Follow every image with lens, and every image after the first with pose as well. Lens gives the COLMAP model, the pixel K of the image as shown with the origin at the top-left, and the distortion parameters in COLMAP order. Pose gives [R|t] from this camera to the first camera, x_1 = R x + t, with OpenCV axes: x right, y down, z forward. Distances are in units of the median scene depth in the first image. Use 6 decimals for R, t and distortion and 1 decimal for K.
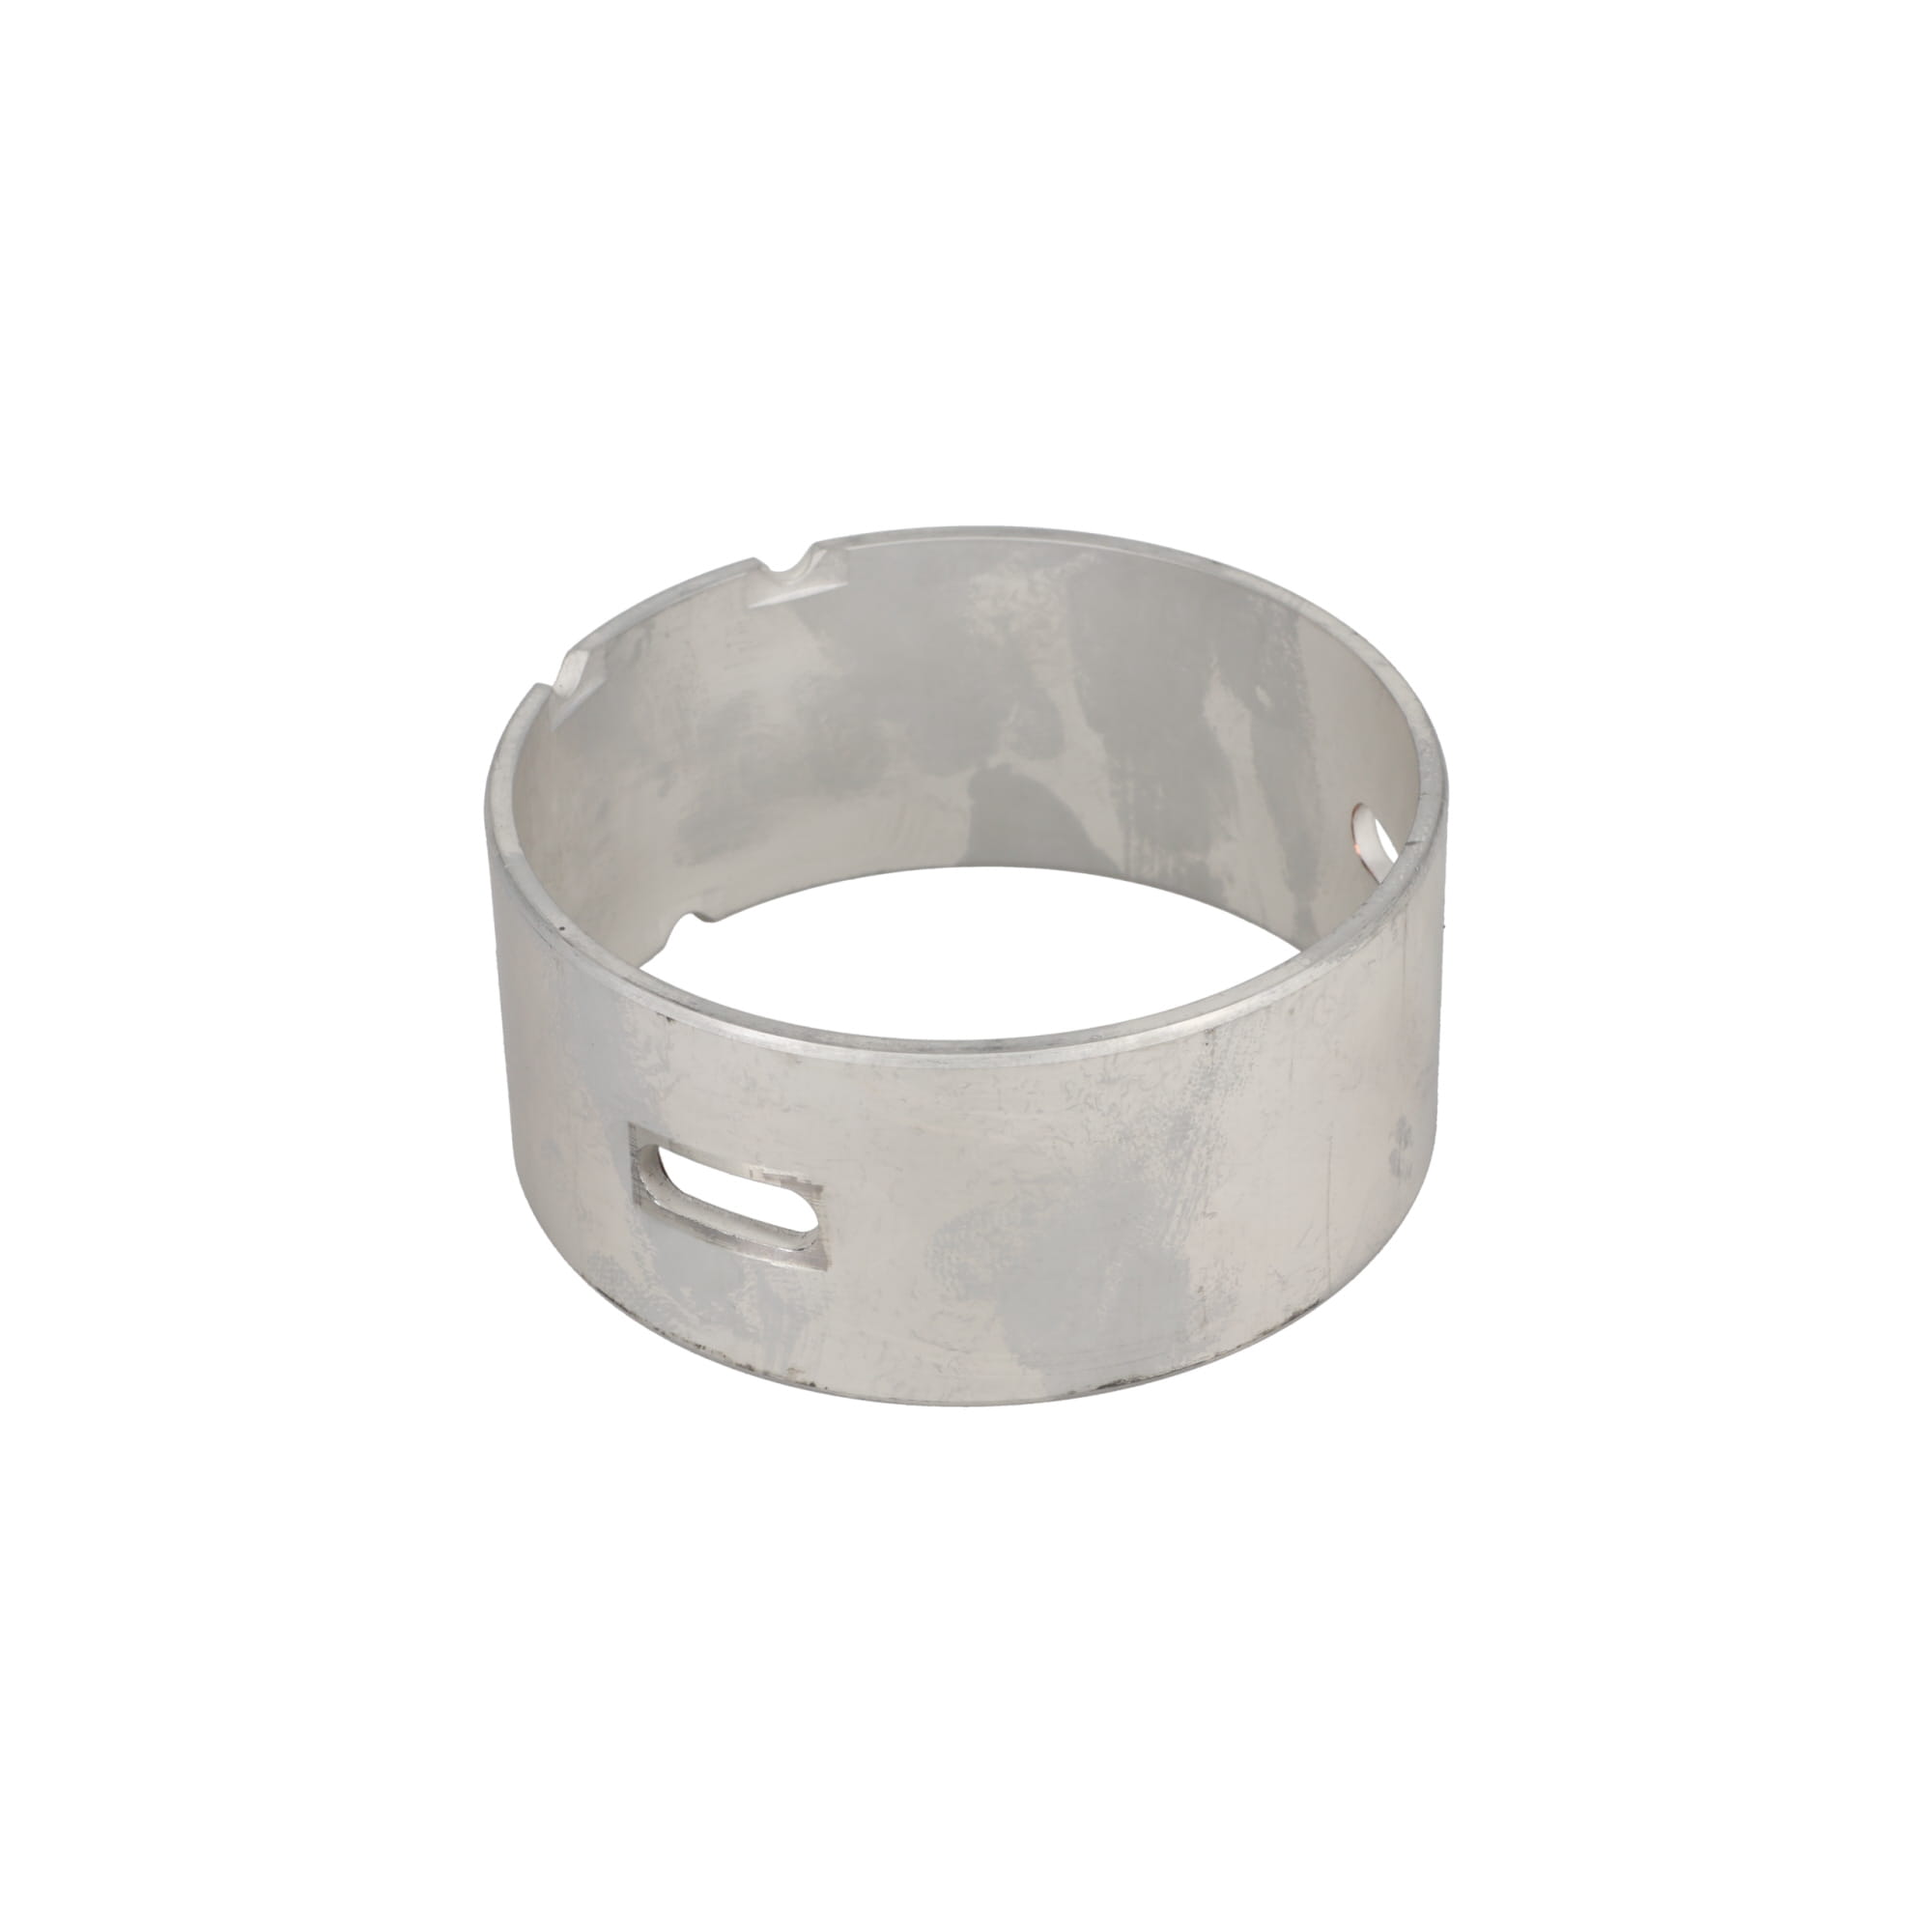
lens RADIAL K [[5483.2, 0, 966.0], [0, 5483.2, 966.0], [0, 0, 1]] dist [0.042918, 0.212208]
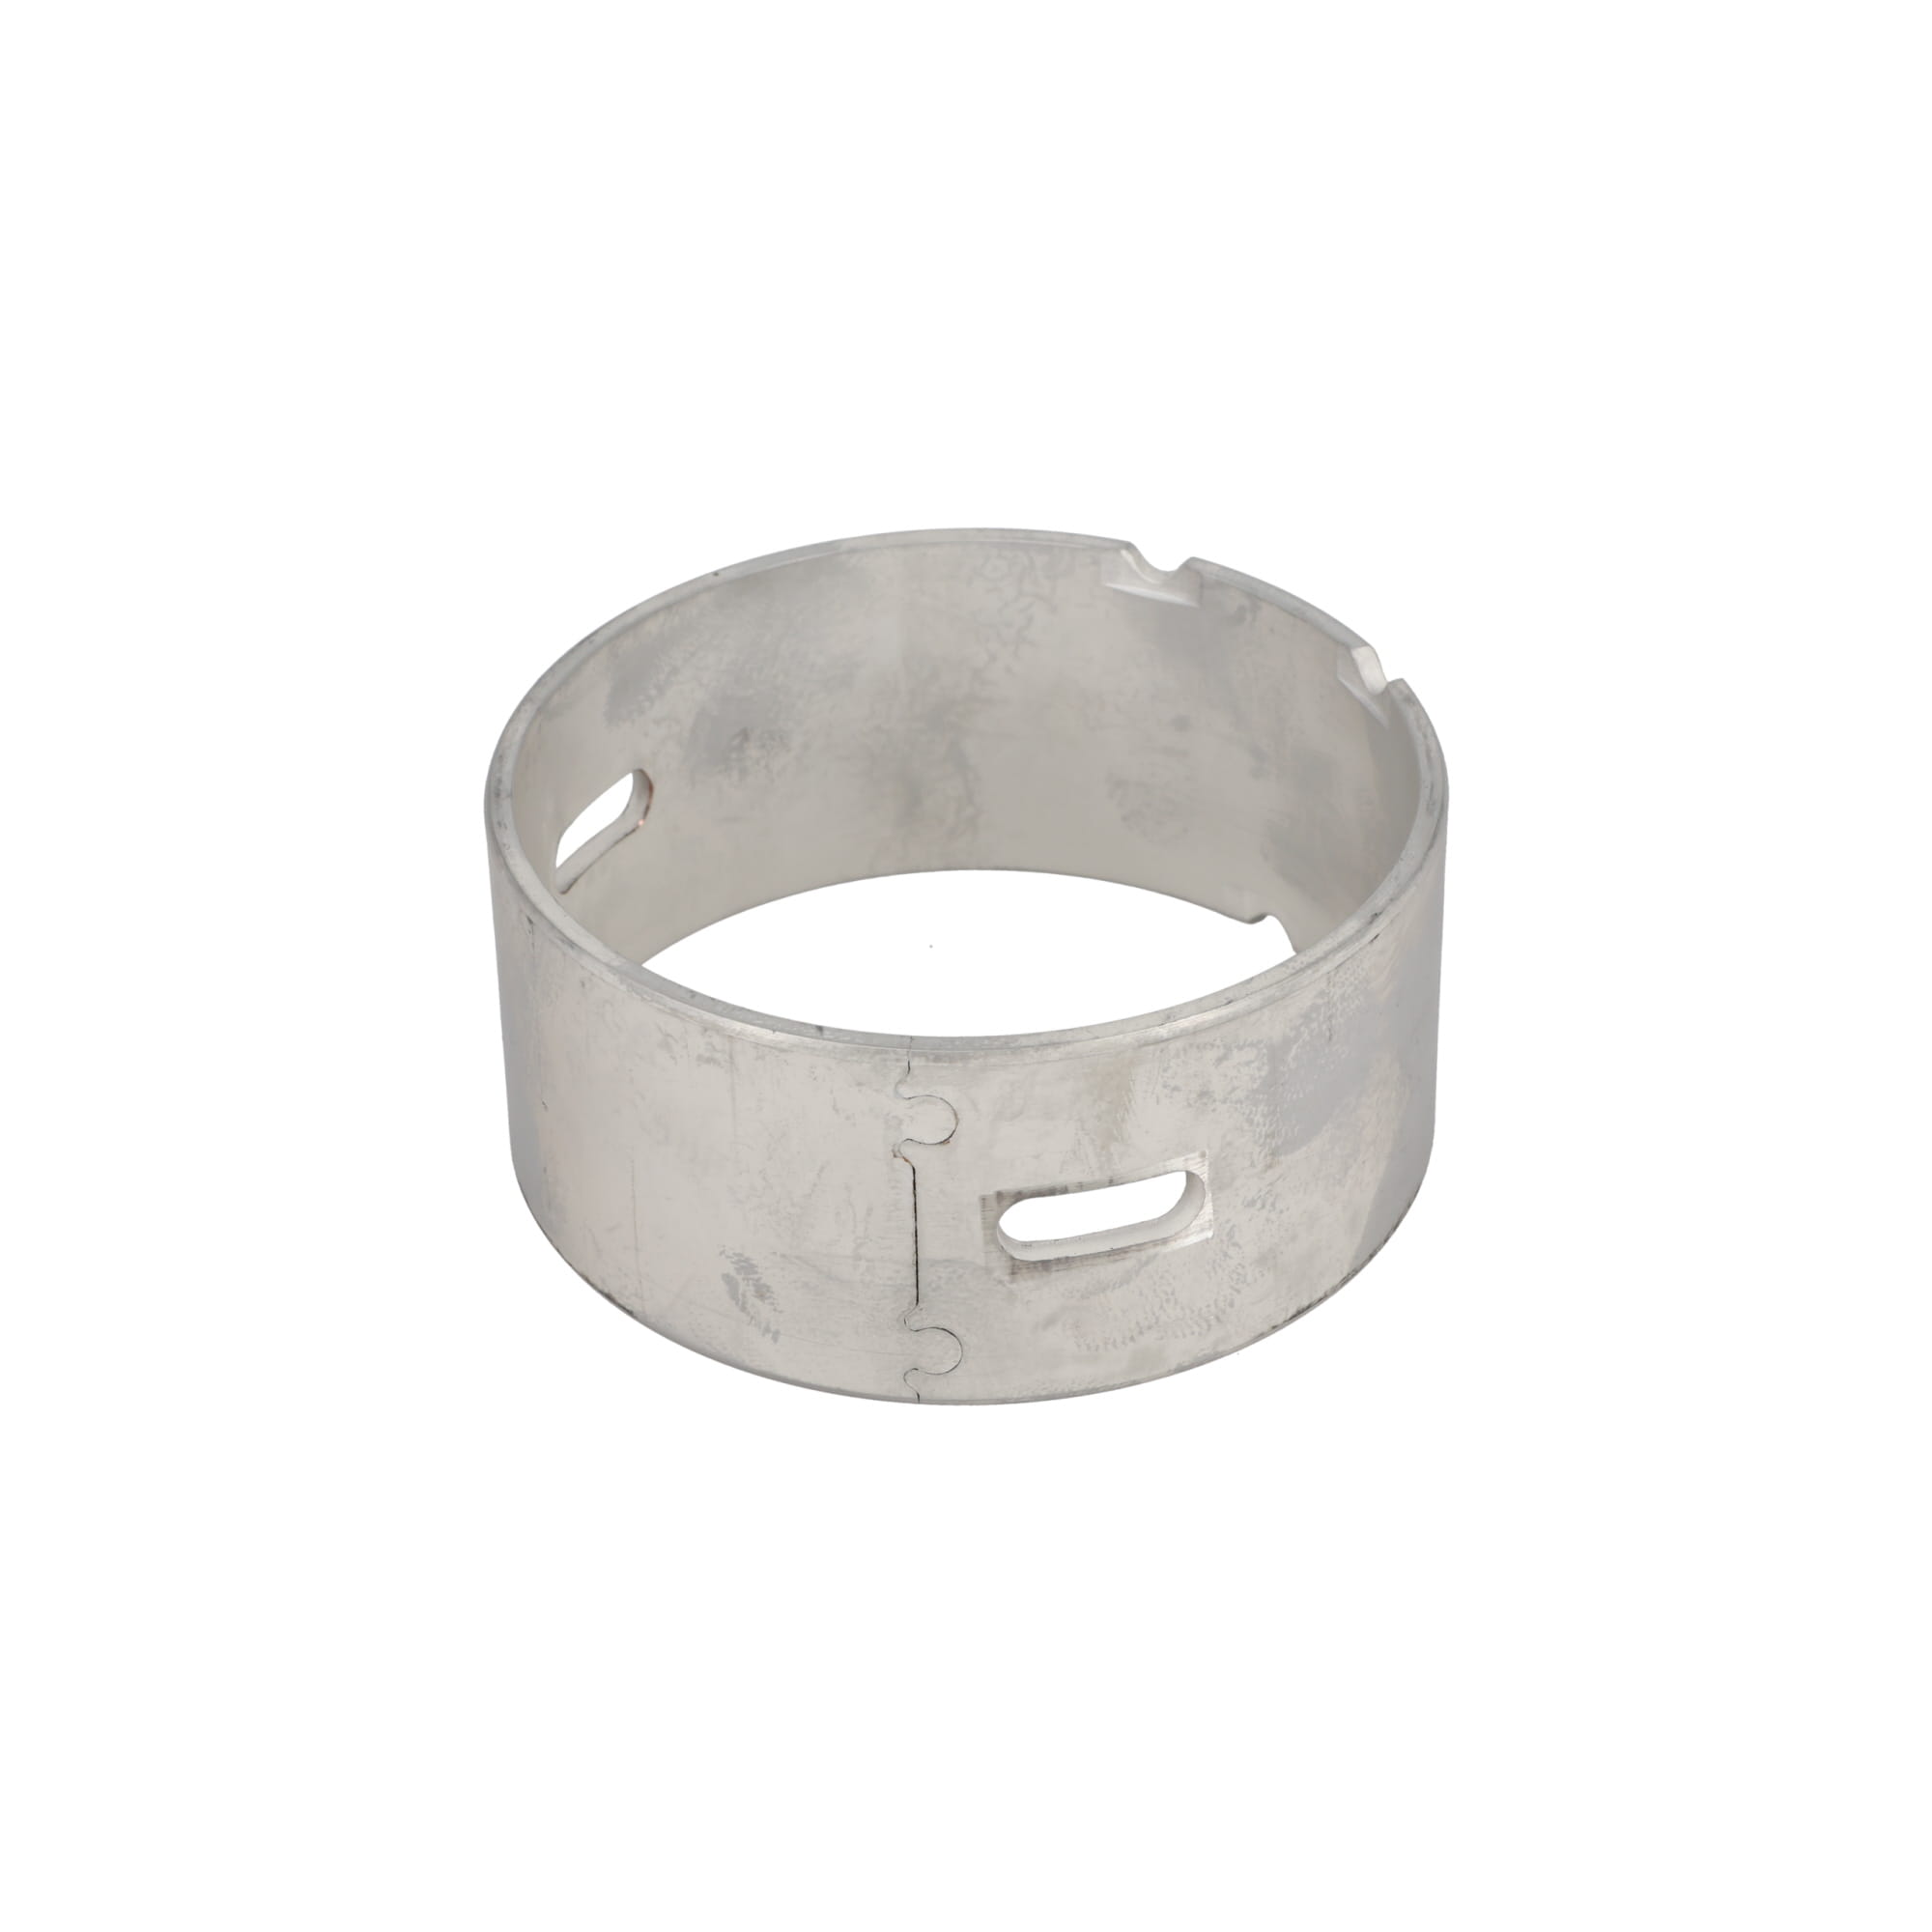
lens RADIAL K [[5483.2, 0, 966.0], [0, 5483.2, 966.0], [0, 0, 1]] dist [0.042918, 0.212208]
pose [[0.008237, 0.591480, -0.806277, 0.844196], [-0.568247, 0.666233, 0.482939, -0.504880], [0.822817, 0.454186, 0.341594, 0.688245]]
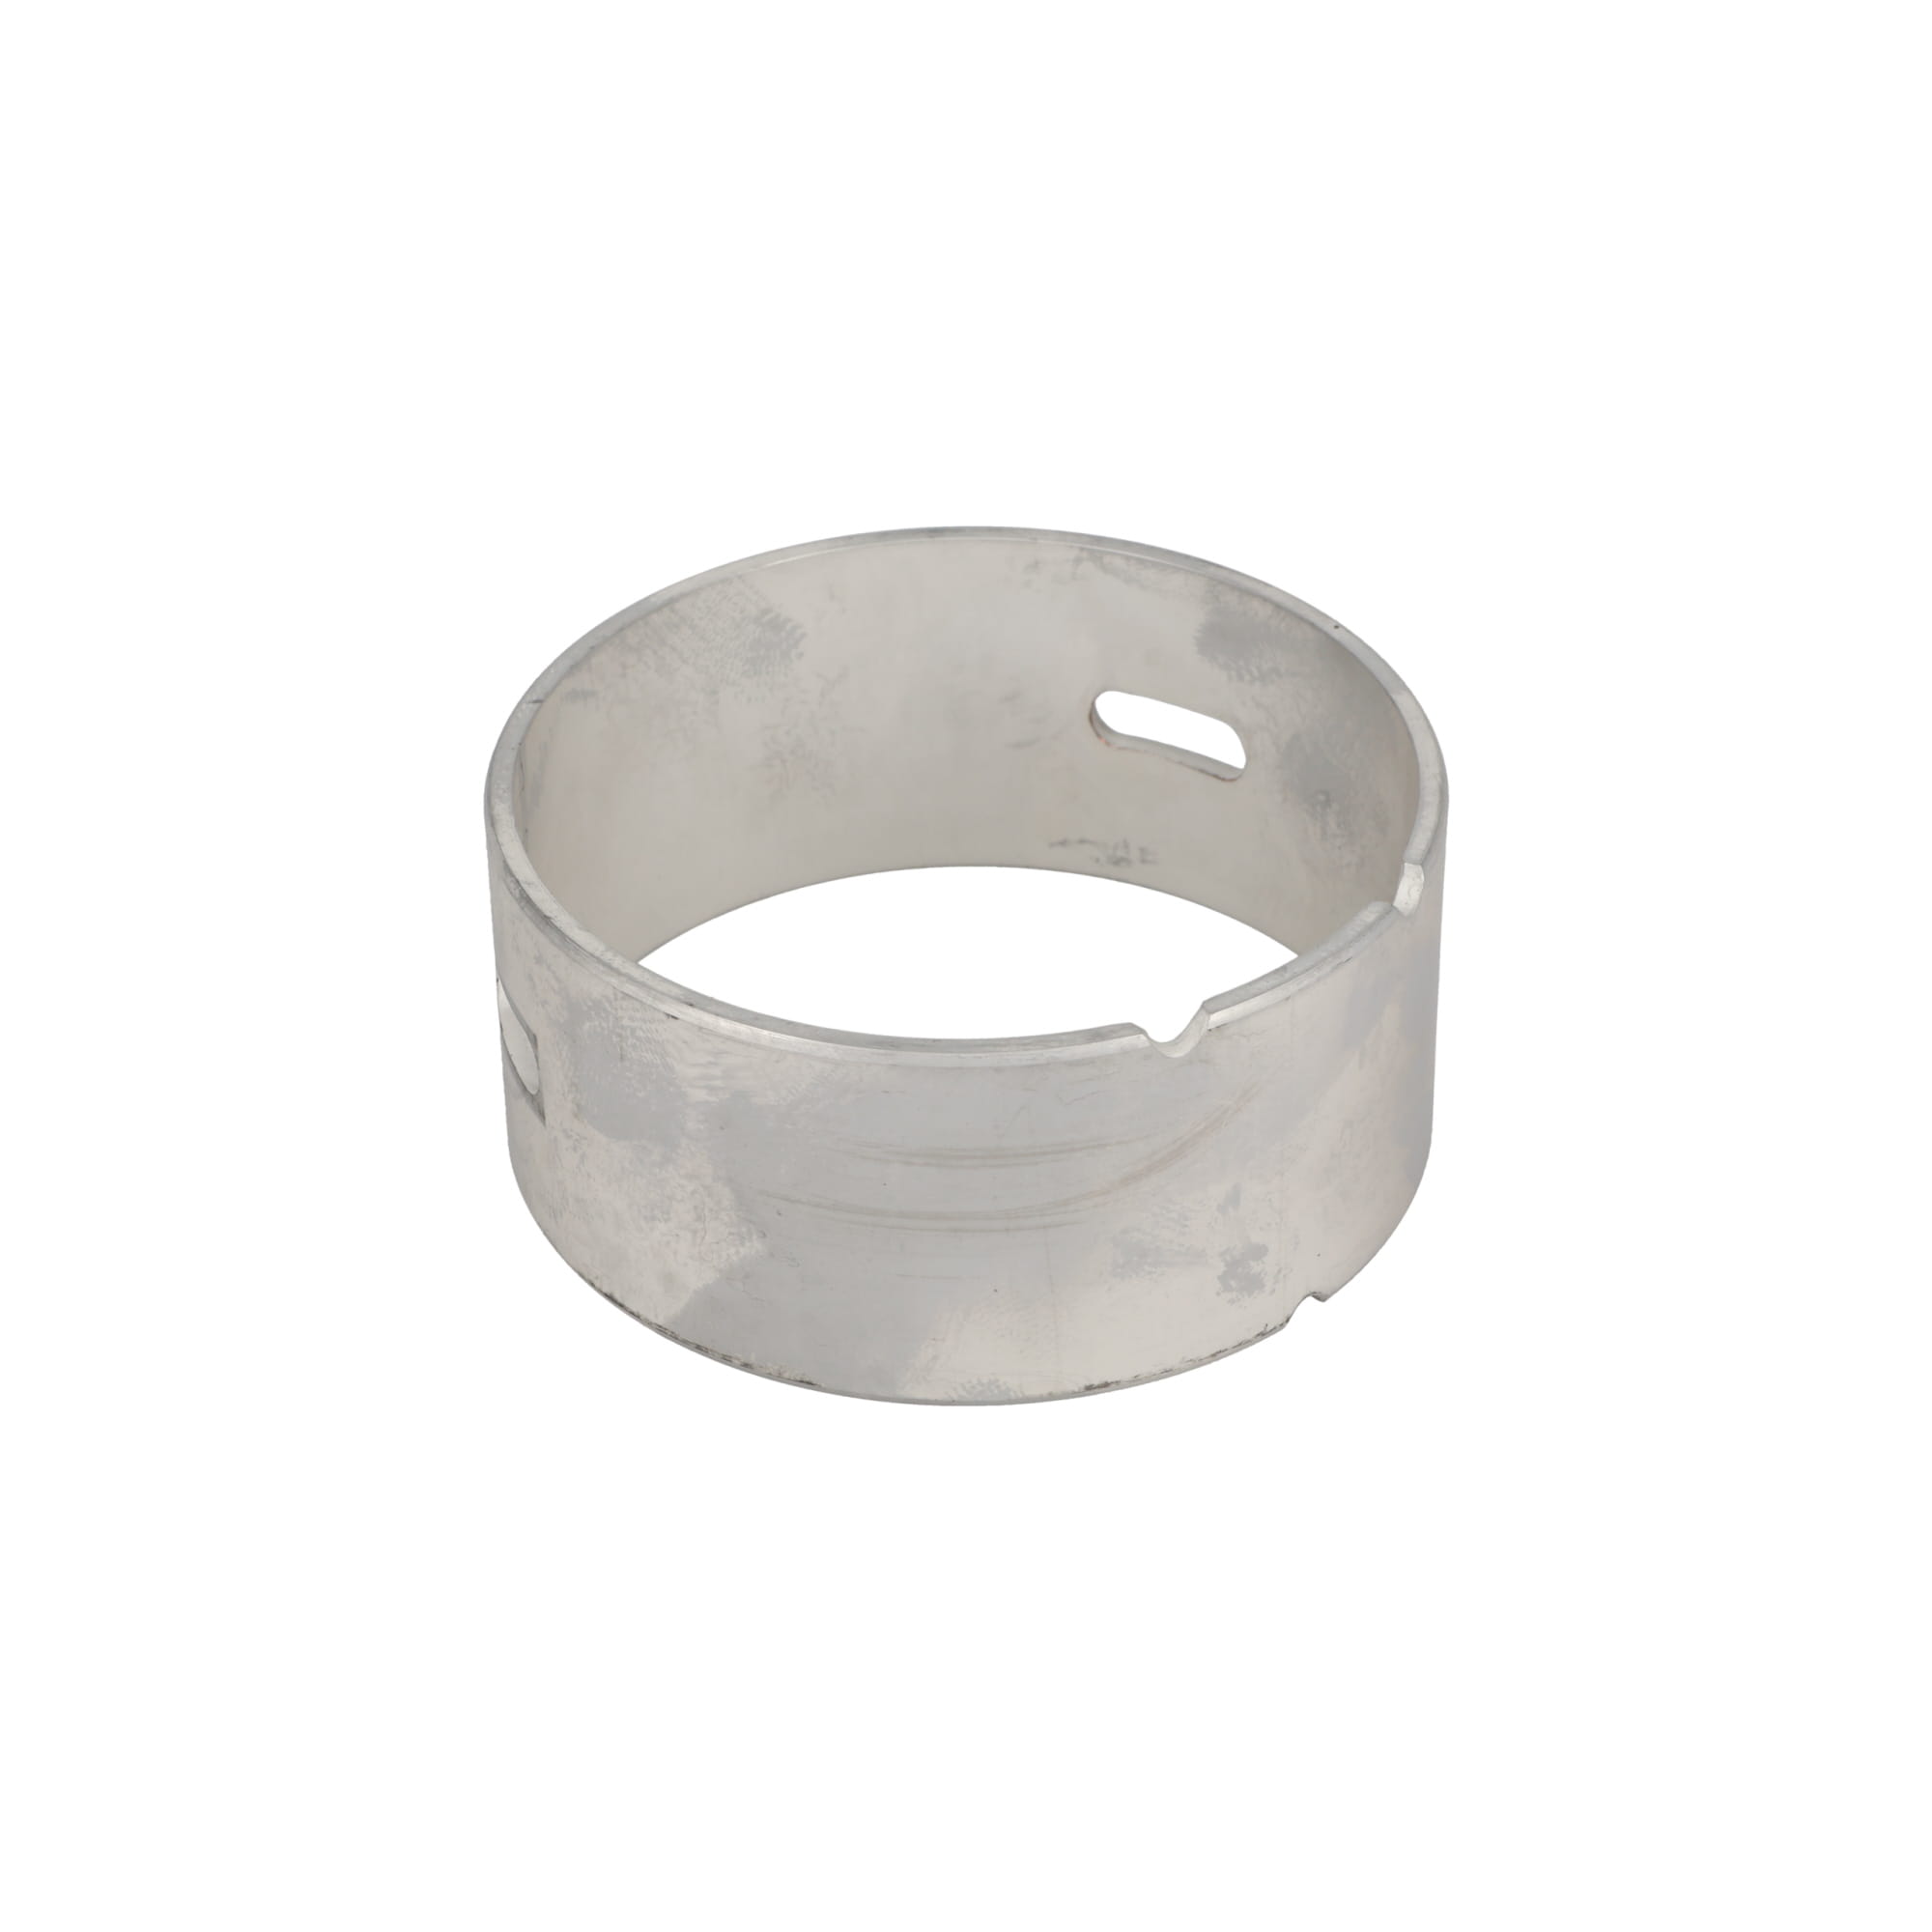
lens RADIAL K [[5483.2, 0, 966.0], [0, 5483.2, 966.0], [0, 0, 1]] dist [0.042918, 0.212208]
pose [[-0.999479, 0.031337, 0.007747, -0.006883], [0.017589, 0.327423, 0.944714, -0.988404], [0.027068, 0.944358, -0.327804, 1.389121]]
